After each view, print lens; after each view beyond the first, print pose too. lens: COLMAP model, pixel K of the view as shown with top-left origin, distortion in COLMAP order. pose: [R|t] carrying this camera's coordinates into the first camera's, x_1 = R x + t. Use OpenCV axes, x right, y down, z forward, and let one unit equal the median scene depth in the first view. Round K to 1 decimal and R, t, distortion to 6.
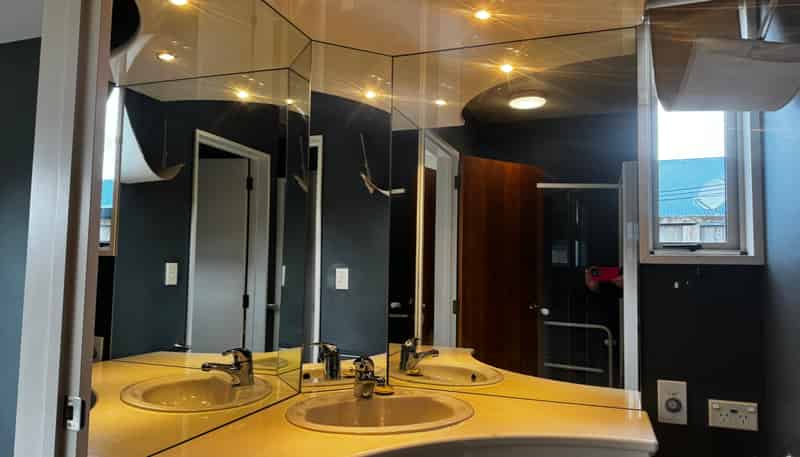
lens RADIAL K [[552.9, 0, 406.7], [0, 552.9, 231.2], [0, 0, 1]] dist [0.005447, -0.003311]
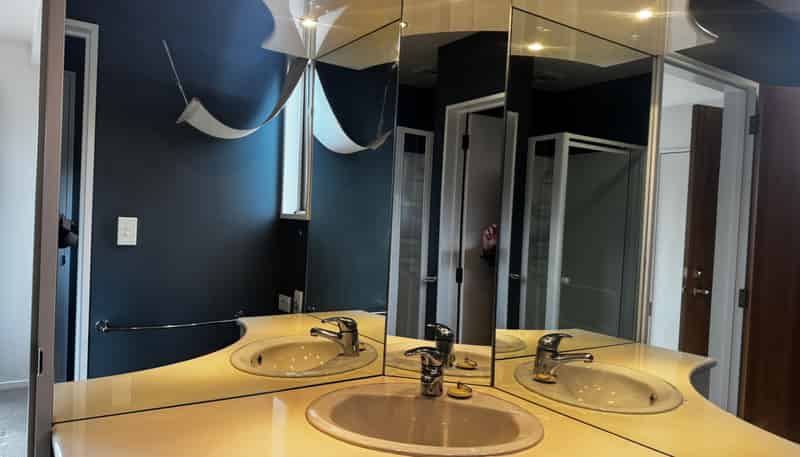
lens RADIAL K [[552.9, 0, 406.7], [0, 552.9, 231.2], [0, 0, 1]] dist [0.005447, -0.003311]
pose [[0.794266, 0.029506, -0.606854, 0.285125], [0.005408, 0.998437, 0.055623, 0.009568], [0.607547, -0.047461, 0.792865, 0.253675]]
